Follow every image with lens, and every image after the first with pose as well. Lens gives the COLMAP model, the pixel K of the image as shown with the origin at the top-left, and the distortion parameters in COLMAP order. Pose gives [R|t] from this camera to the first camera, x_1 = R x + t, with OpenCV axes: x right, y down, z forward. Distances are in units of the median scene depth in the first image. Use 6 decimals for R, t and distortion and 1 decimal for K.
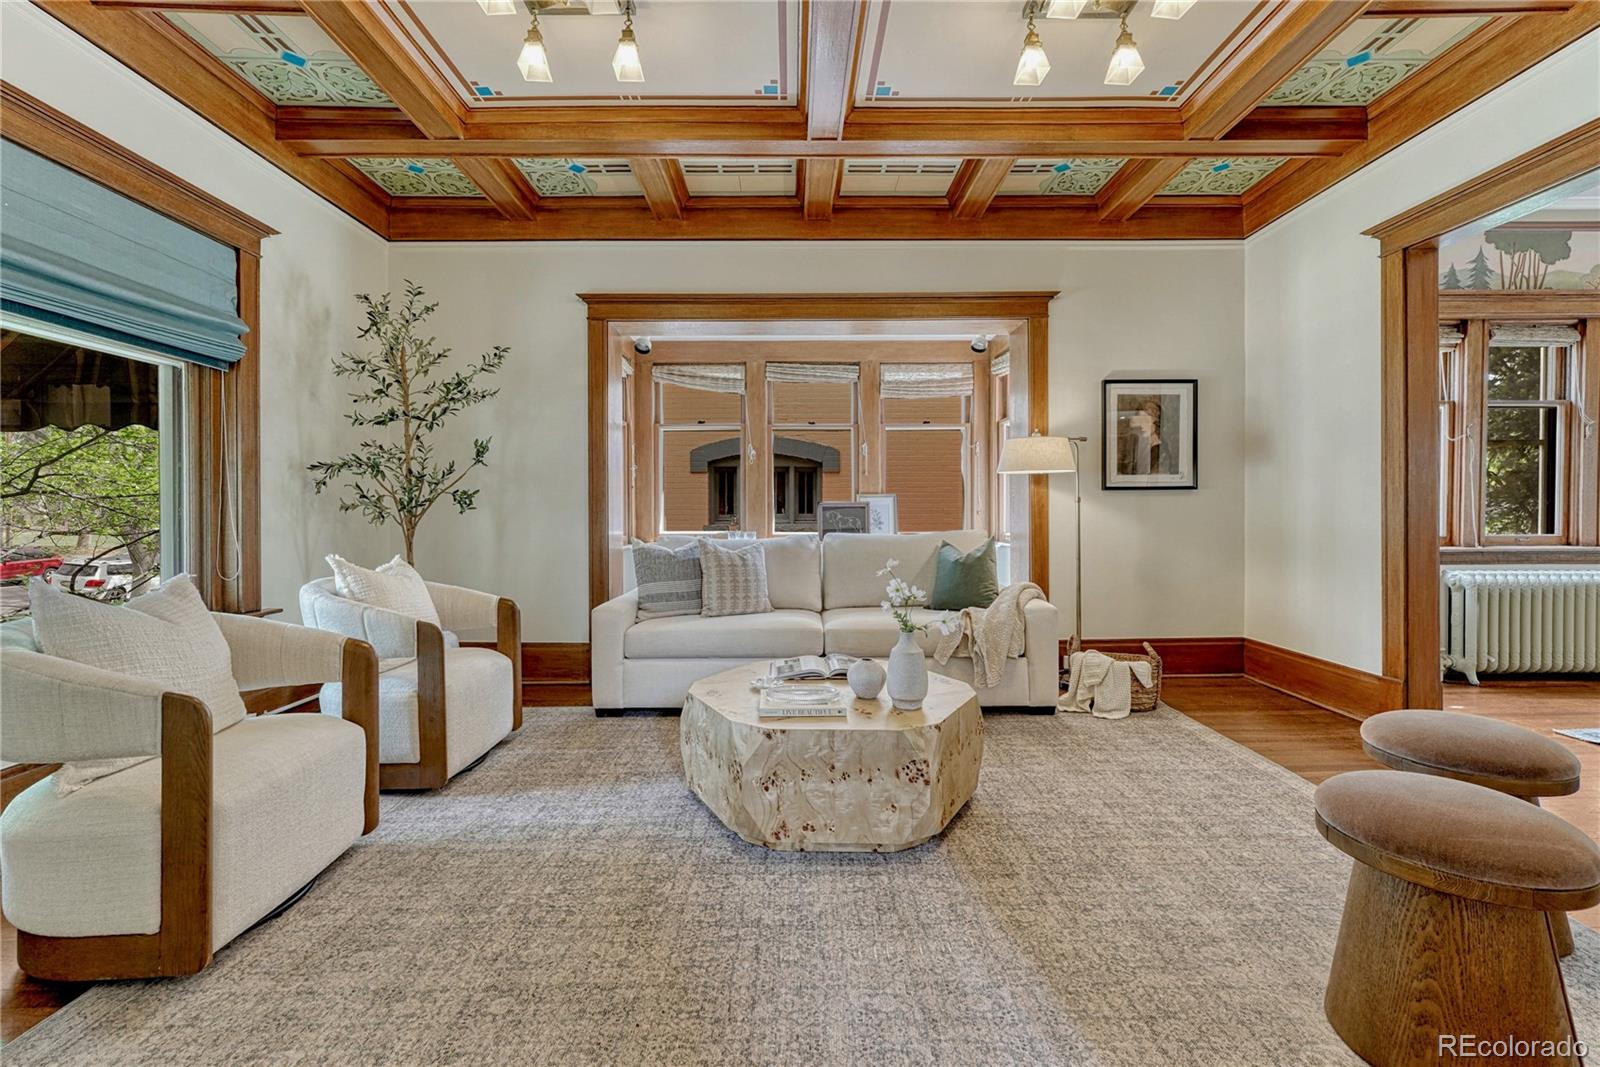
lens RADIAL K [[666.2, 0, 807.4], [0, 666.2, 512.5], [0, 0, 1]] dist [0.001469, 0.000565]
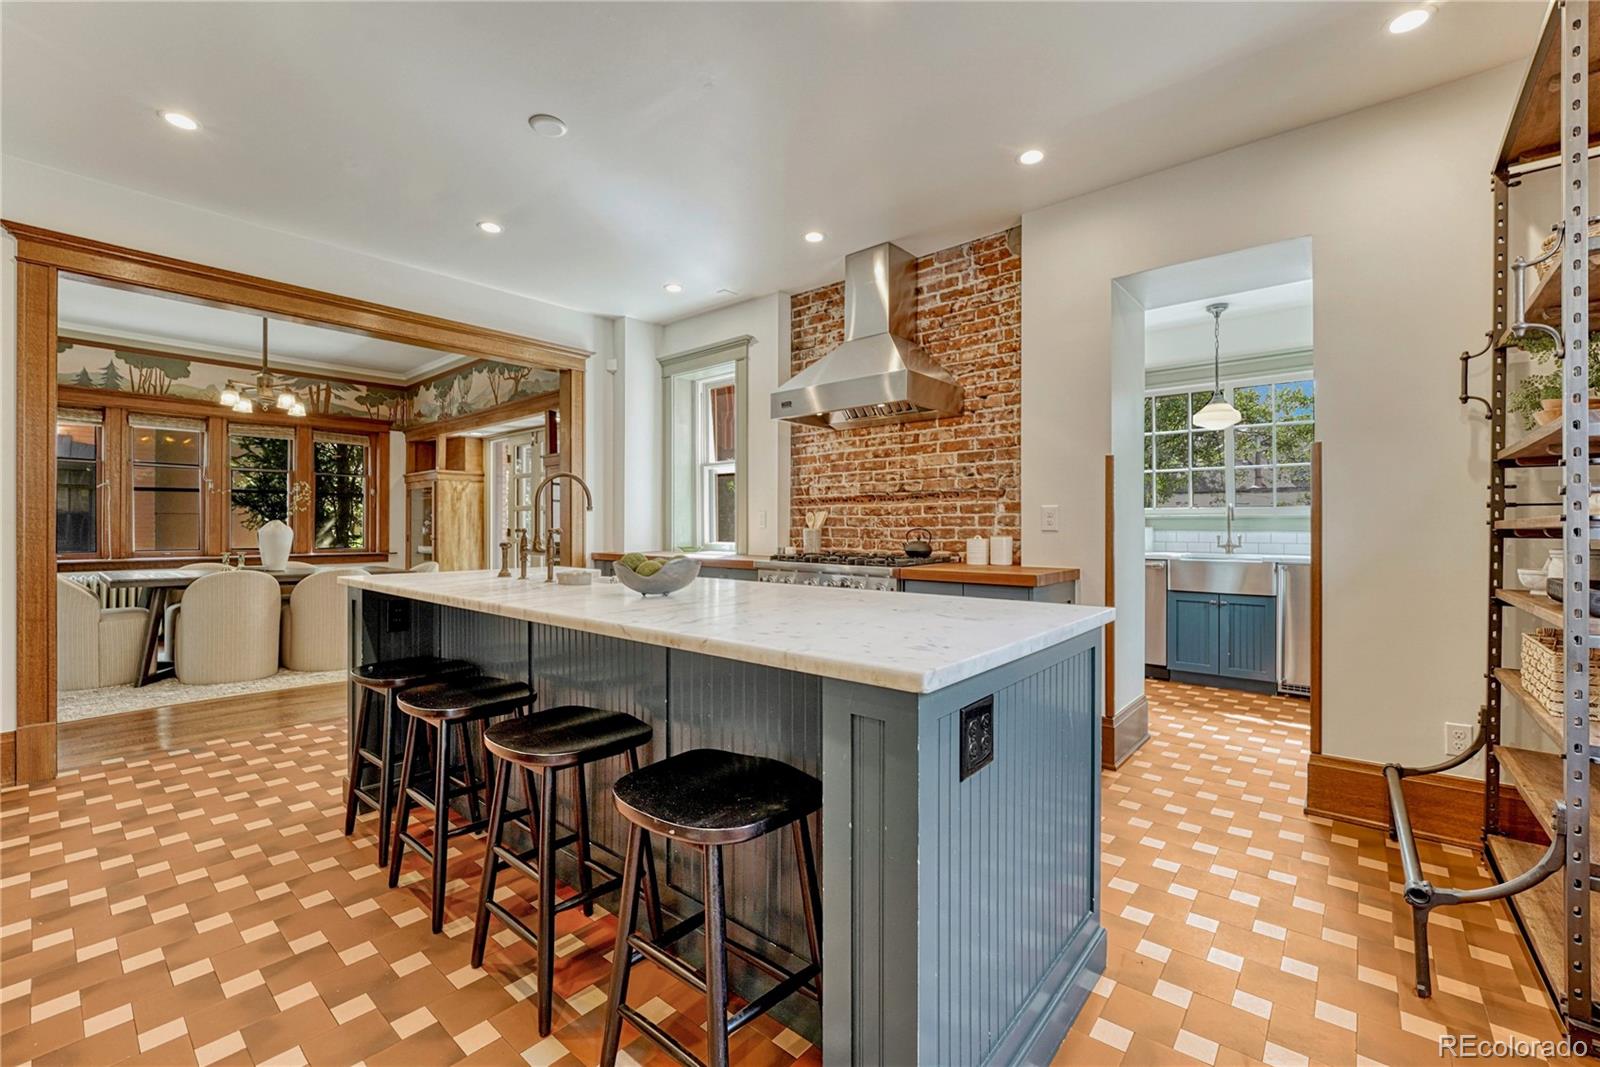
lens RADIAL K [[670.6, 0, 798.1], [0, 670.6, 527.5], [0, 0, 1]] dist [-0.016098, 0.000066]
pose [[0.666074, 0.005496, 0.745866, 0.931515], [-0.002314, 0.999983, -0.005302, -0.014409], [-0.745882, 0.001805, 0.666075, -1.152054]]
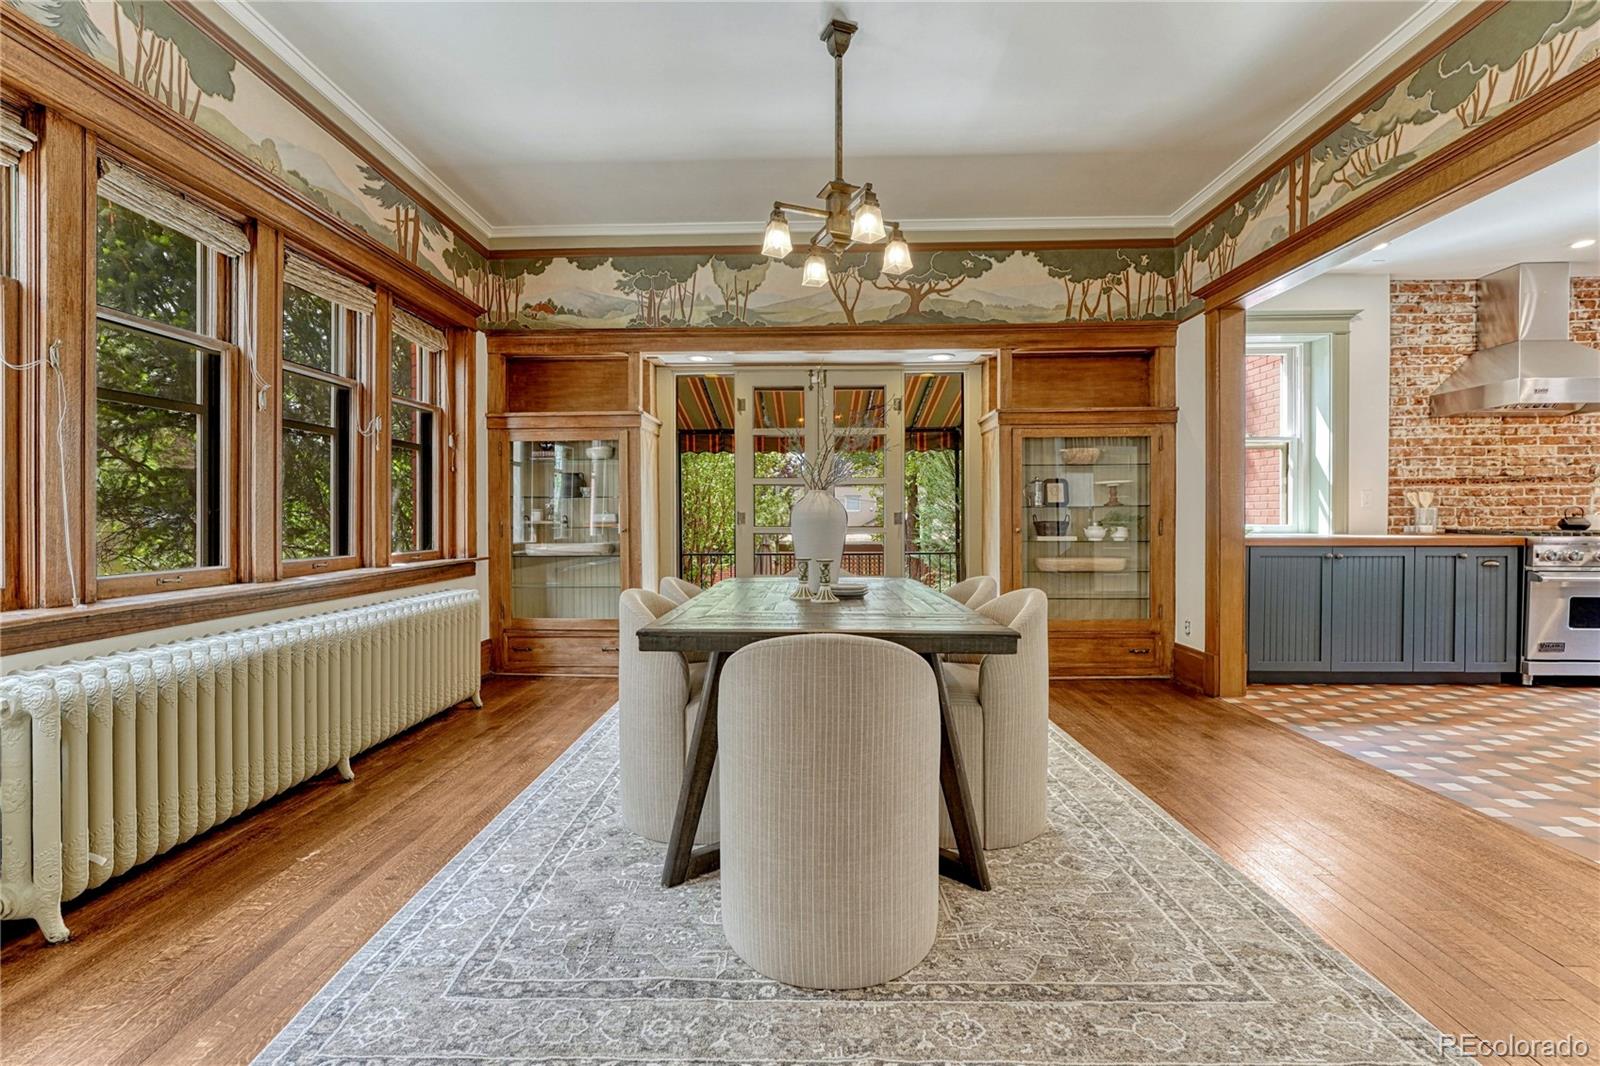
lens RADIAL K [[689.0, 0, 785.2], [0, 689.0, 524.1], [0, 0, 1]] dist [-0.001761, 0.000395]
pose [[0.047719, -0.010599, 0.998805, 0.547797], [0.005275, 0.999932, 0.010359, -0.008722], [-0.998847, 0.004774, 0.047772, 0.481752]]
